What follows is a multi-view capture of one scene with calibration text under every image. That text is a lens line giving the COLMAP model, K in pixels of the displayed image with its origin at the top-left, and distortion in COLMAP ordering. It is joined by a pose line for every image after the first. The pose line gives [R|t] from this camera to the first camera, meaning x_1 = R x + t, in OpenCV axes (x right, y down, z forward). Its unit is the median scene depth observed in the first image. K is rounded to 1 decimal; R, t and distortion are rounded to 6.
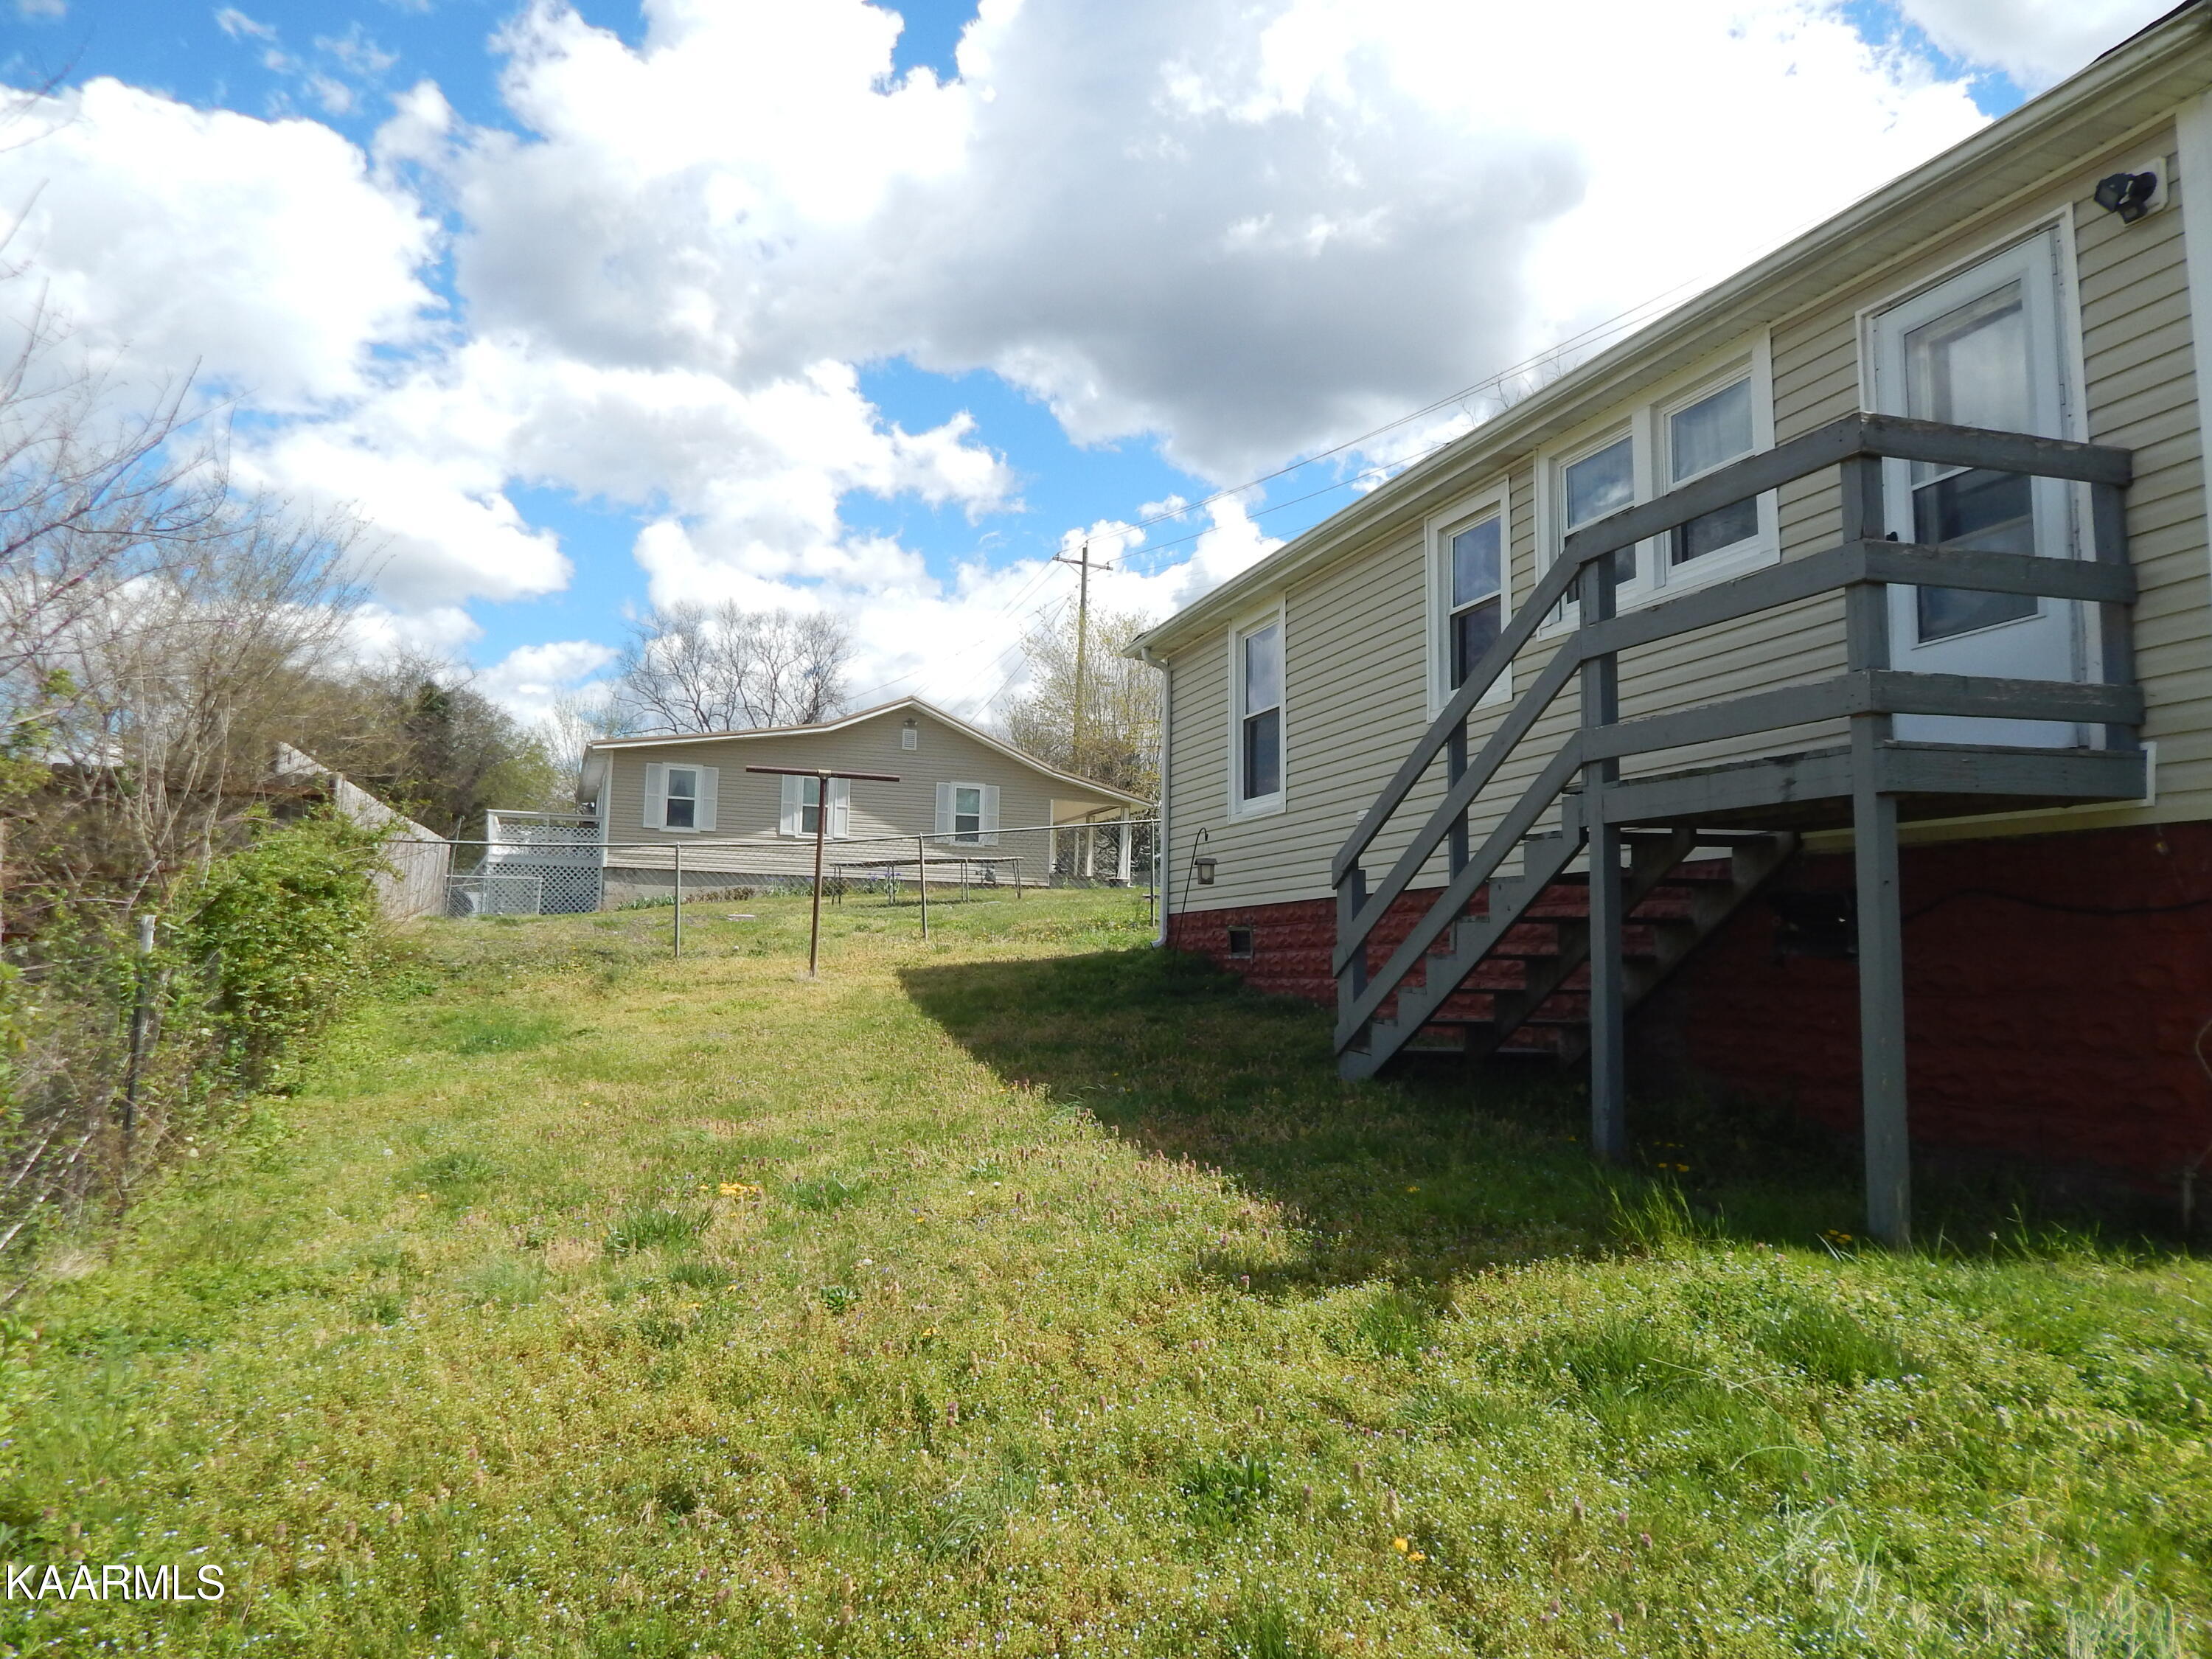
lens RADIAL K [[1450.9, 0, 1106.0], [0, 1450.9, 829.5], [0, 0, 1]] dist [0.002415, -0.013733]
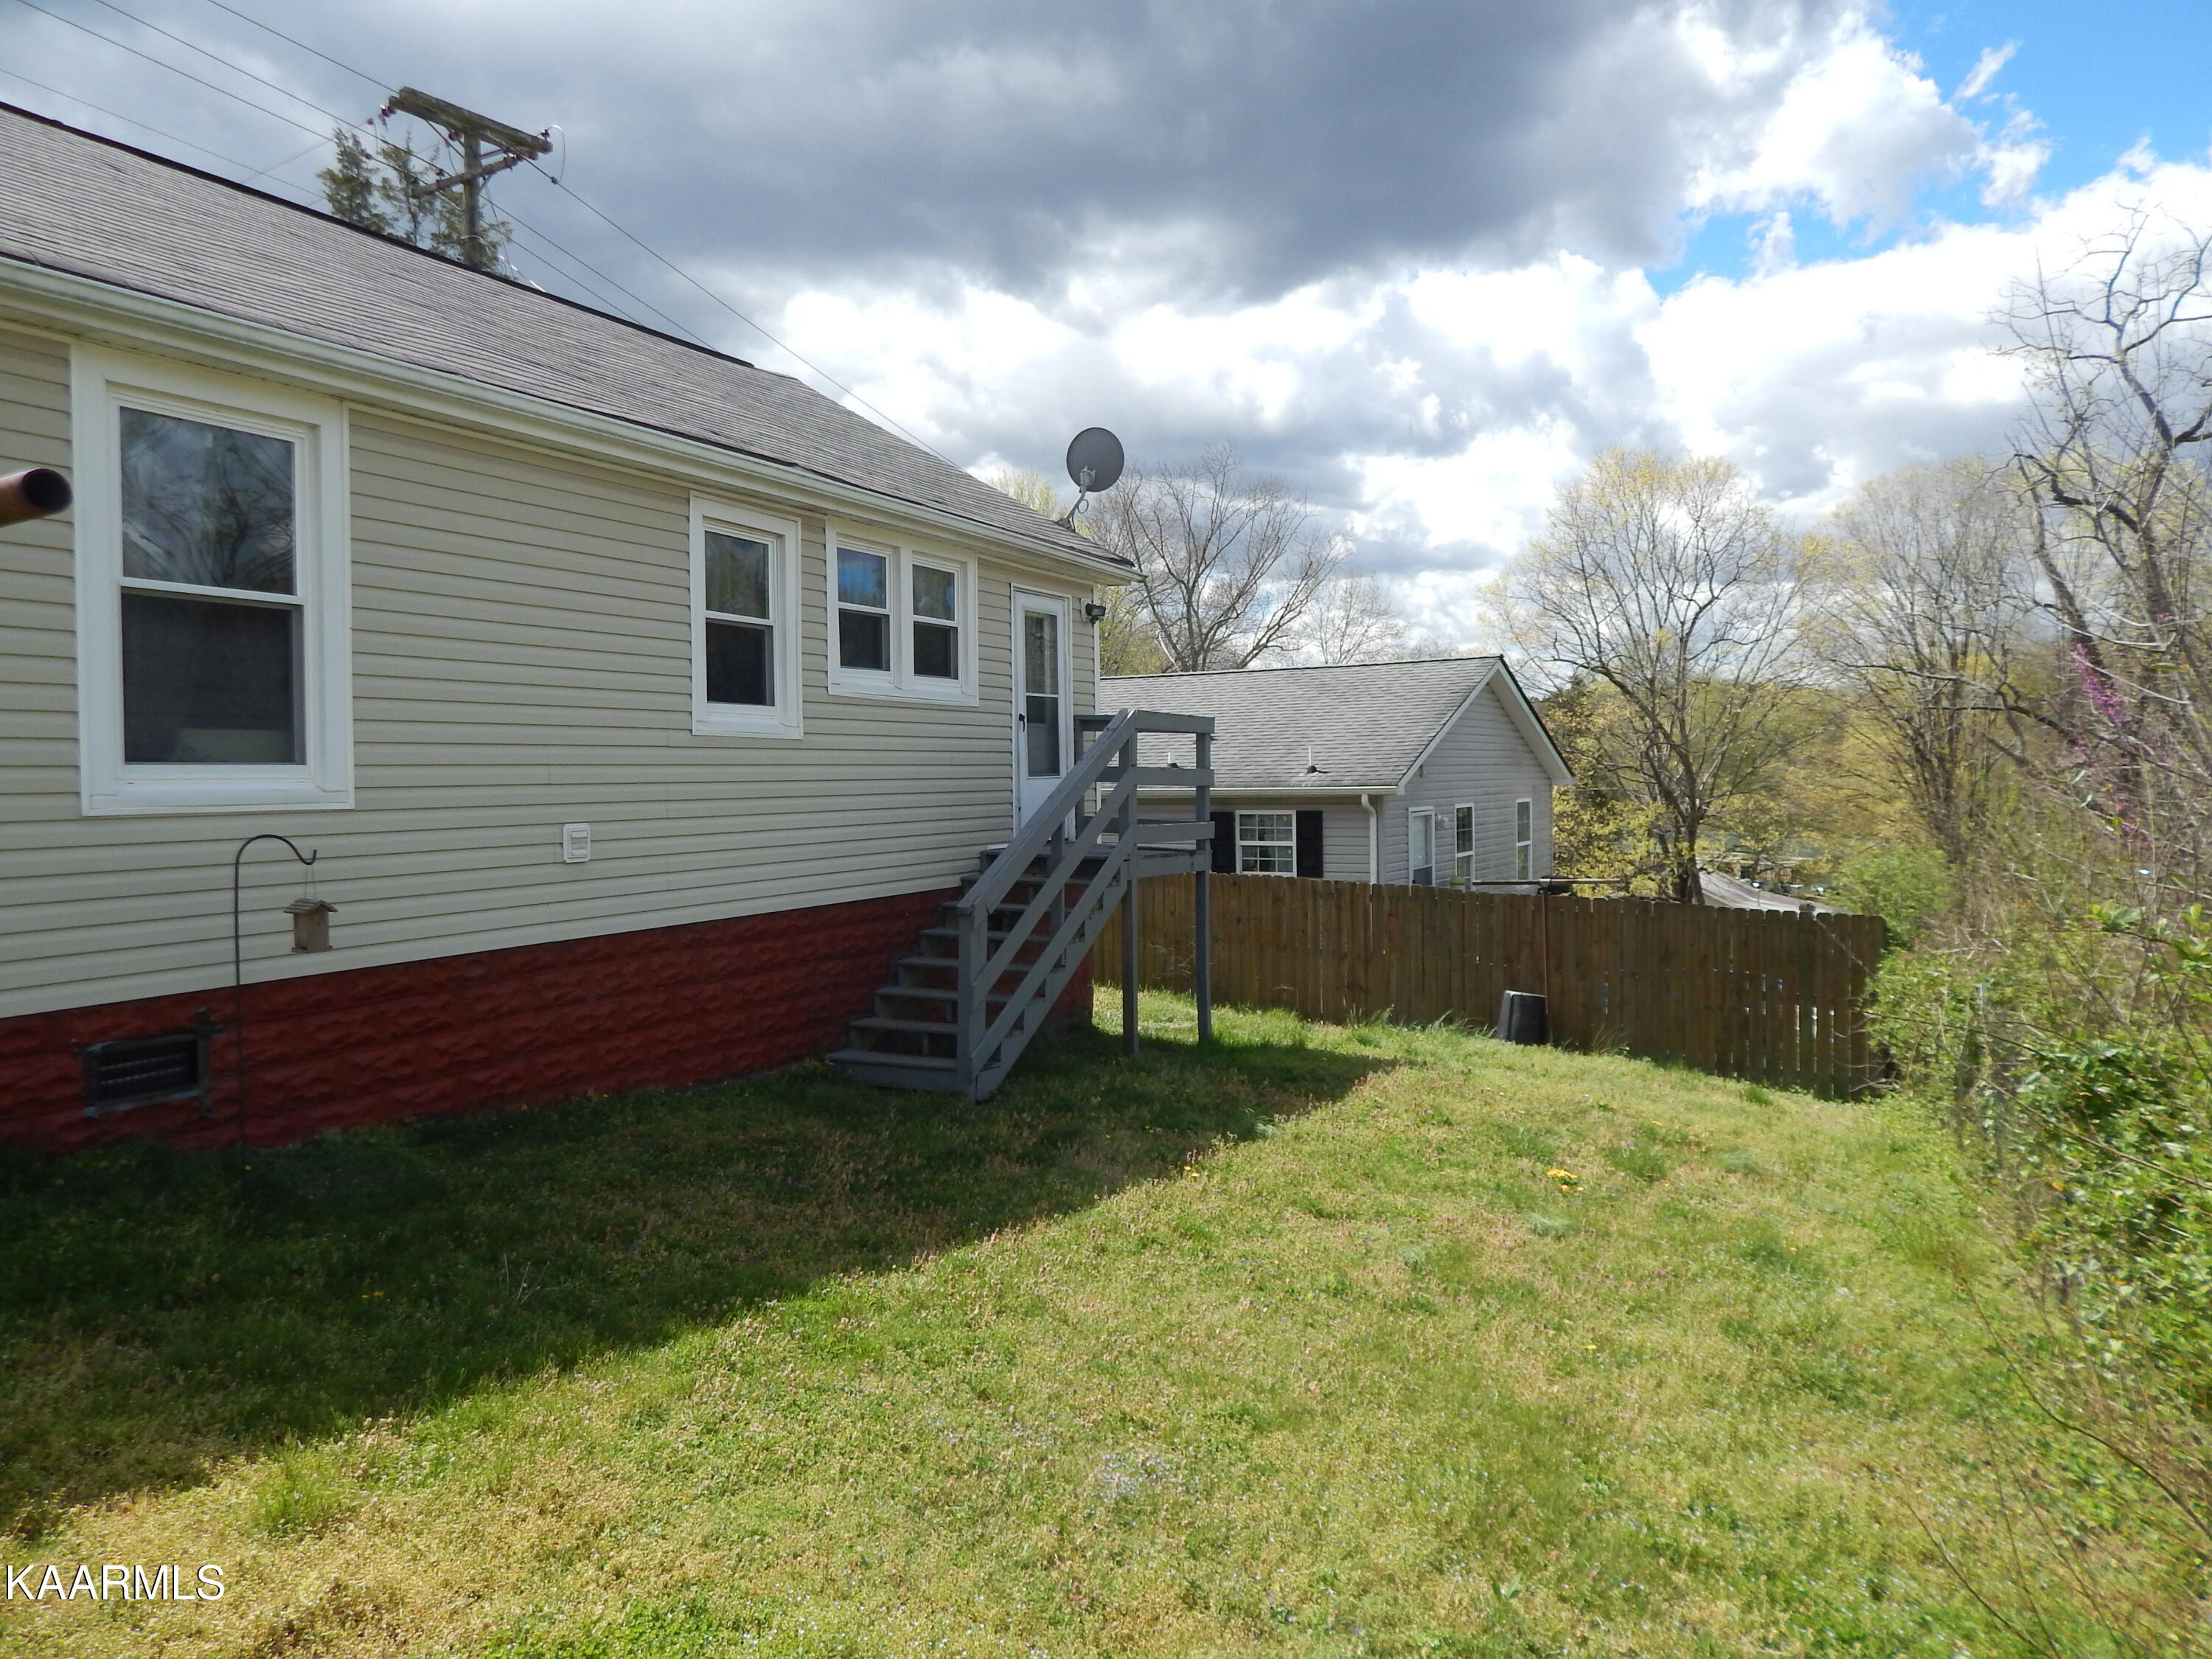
lens RADIAL K [[1450.9, 0, 1106.0], [0, 1450.9, 829.5], [0, 0, 1]] dist [0.002415, -0.013733]
pose [[-0.679136, -0.039612, 0.732943, -1.039339], [-0.076830, 0.996894, -0.017313, -0.033997], [-0.729980, -0.068070, -0.680070, 2.489823]]
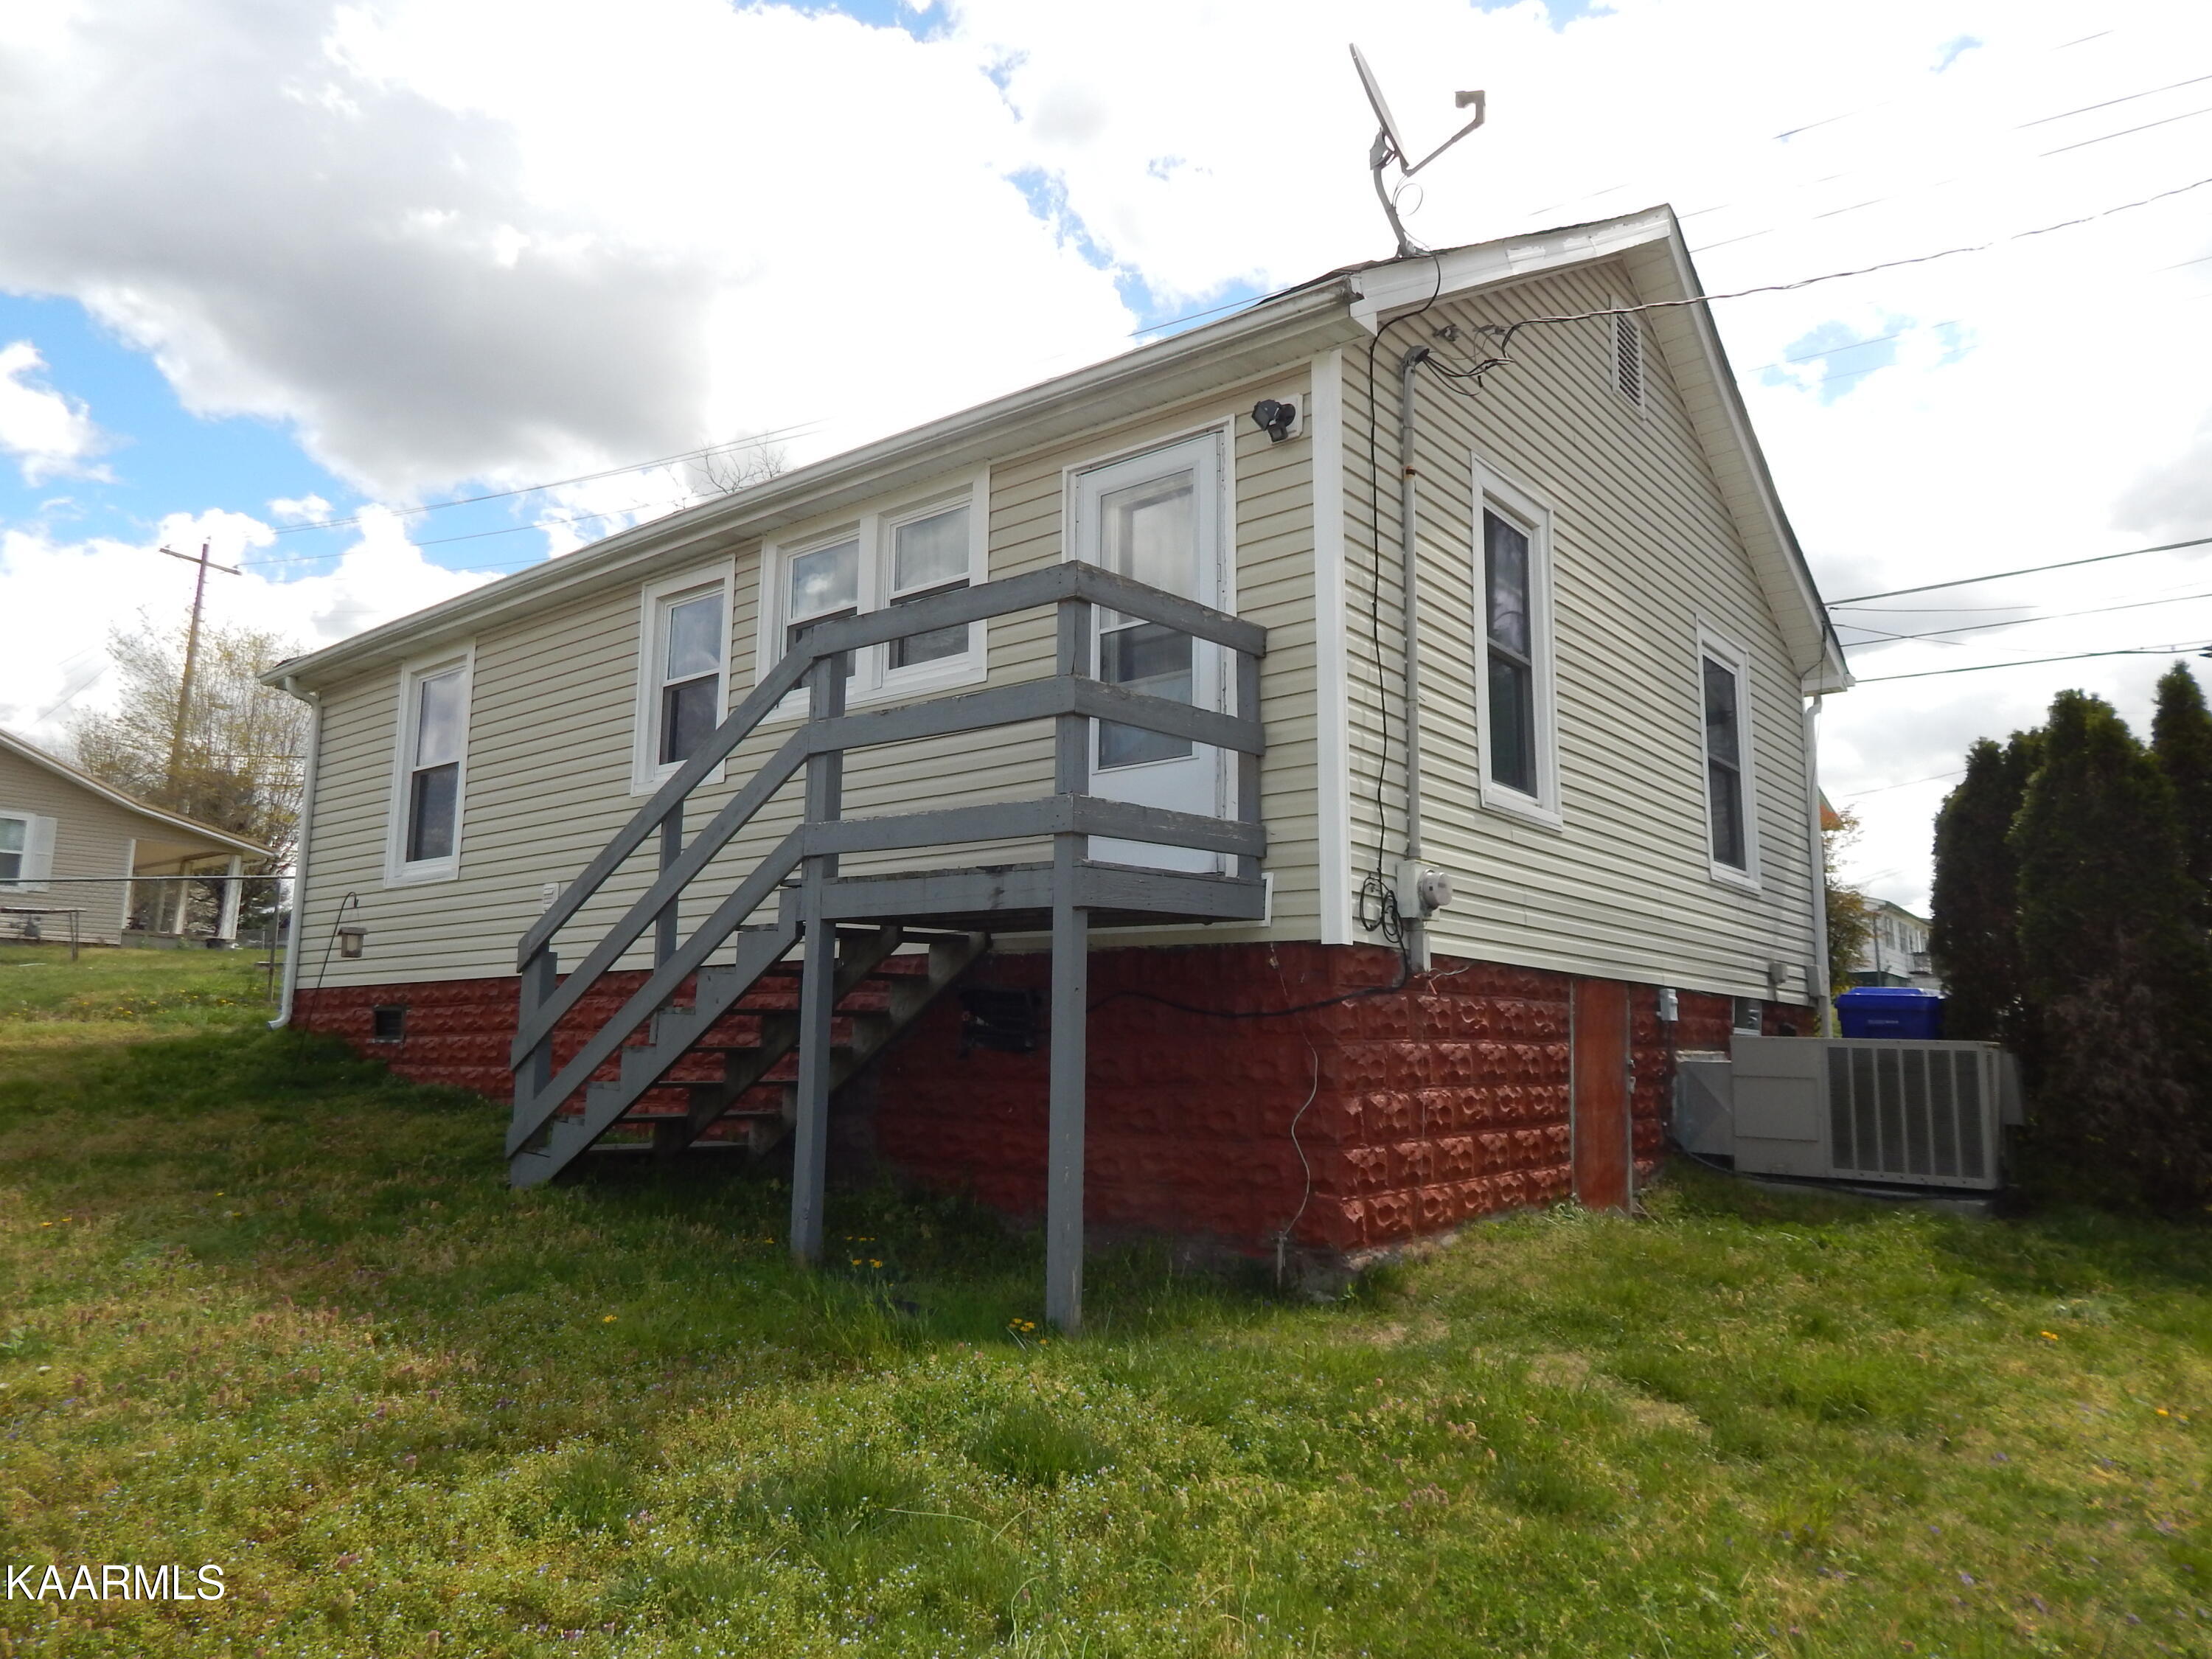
lens RADIAL K [[1449.9, 0, 1106.0], [0, 1449.9, 829.5], [0, 0, 1]] dist [-0.003503, 0.003118]
pose [[0.844901, 0.071835, 0.530077, -0.027363], [-0.048261, 0.997137, -0.058205, -0.019027], [-0.532741, 0.023596, 0.845949, 0.056020]]
